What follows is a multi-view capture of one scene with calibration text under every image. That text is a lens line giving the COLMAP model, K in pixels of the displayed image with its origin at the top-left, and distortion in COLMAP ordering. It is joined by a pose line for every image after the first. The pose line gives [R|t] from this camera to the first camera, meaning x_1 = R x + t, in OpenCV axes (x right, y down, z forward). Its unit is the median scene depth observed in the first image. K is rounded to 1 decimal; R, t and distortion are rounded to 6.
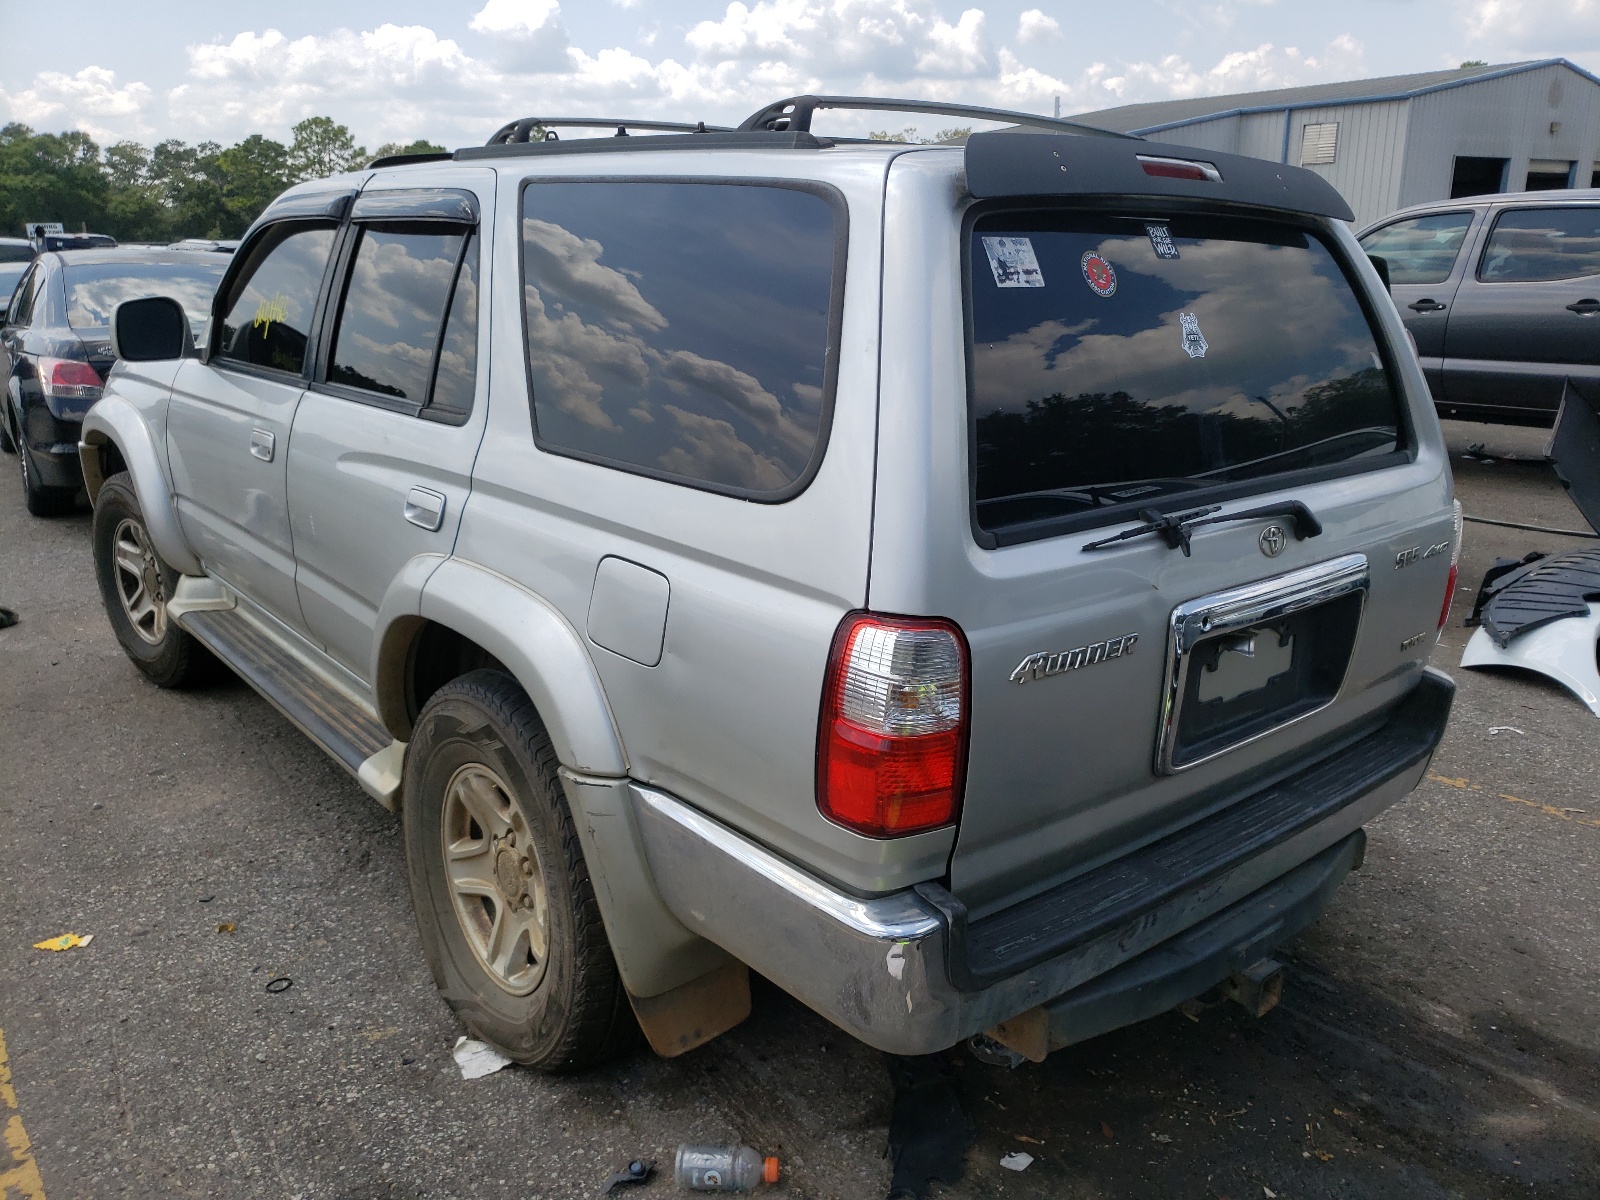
lens RADIAL K [[1240.5, 0, 800.0], [0, 1240.5, 600.0], [0, 0, 1]] dist [-0.000044, 0.000625]
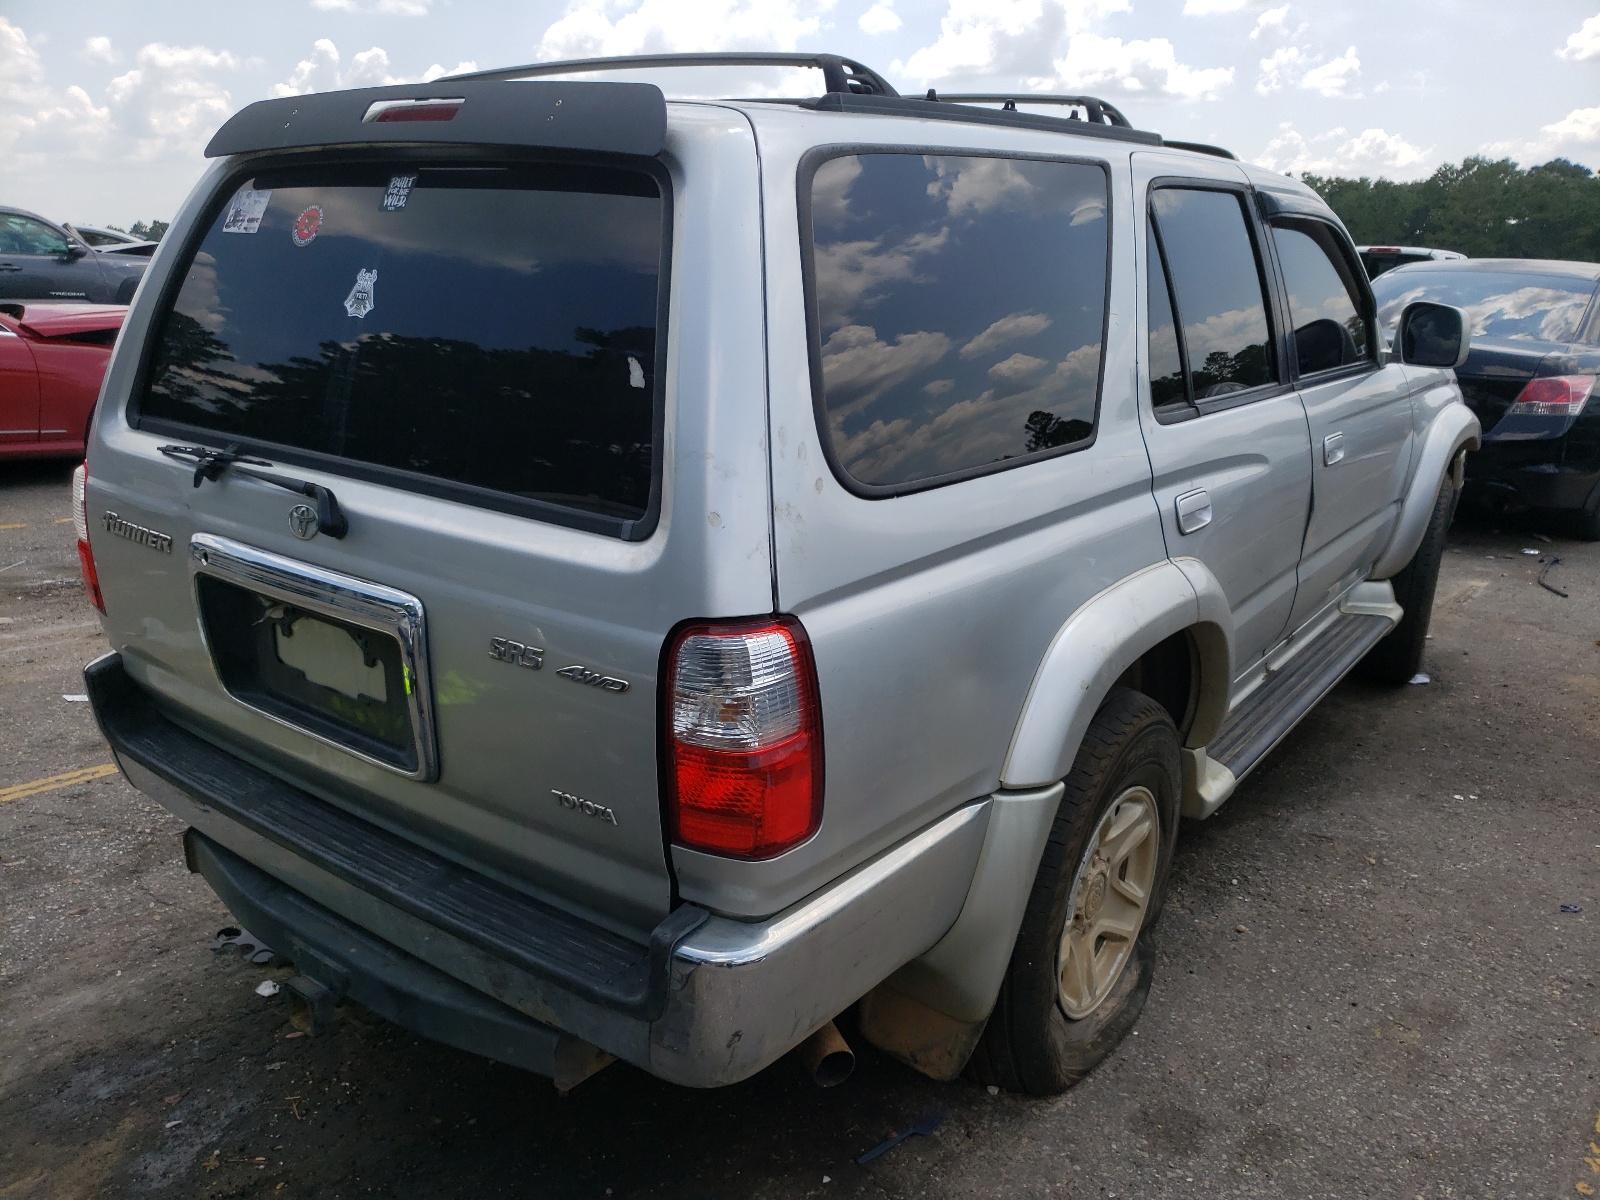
lens RADIAL K [[1240.5, 0, 800.0], [0, 1240.5, 600.0], [0, 0, 1]] dist [-0.000044, 0.000625]
pose [[0.260949, 0.279500, -0.924005, 1.453357], [-0.291678, 0.935260, 0.200531, -0.308068], [0.920234, 0.217183, 0.325579, 1.147845]]
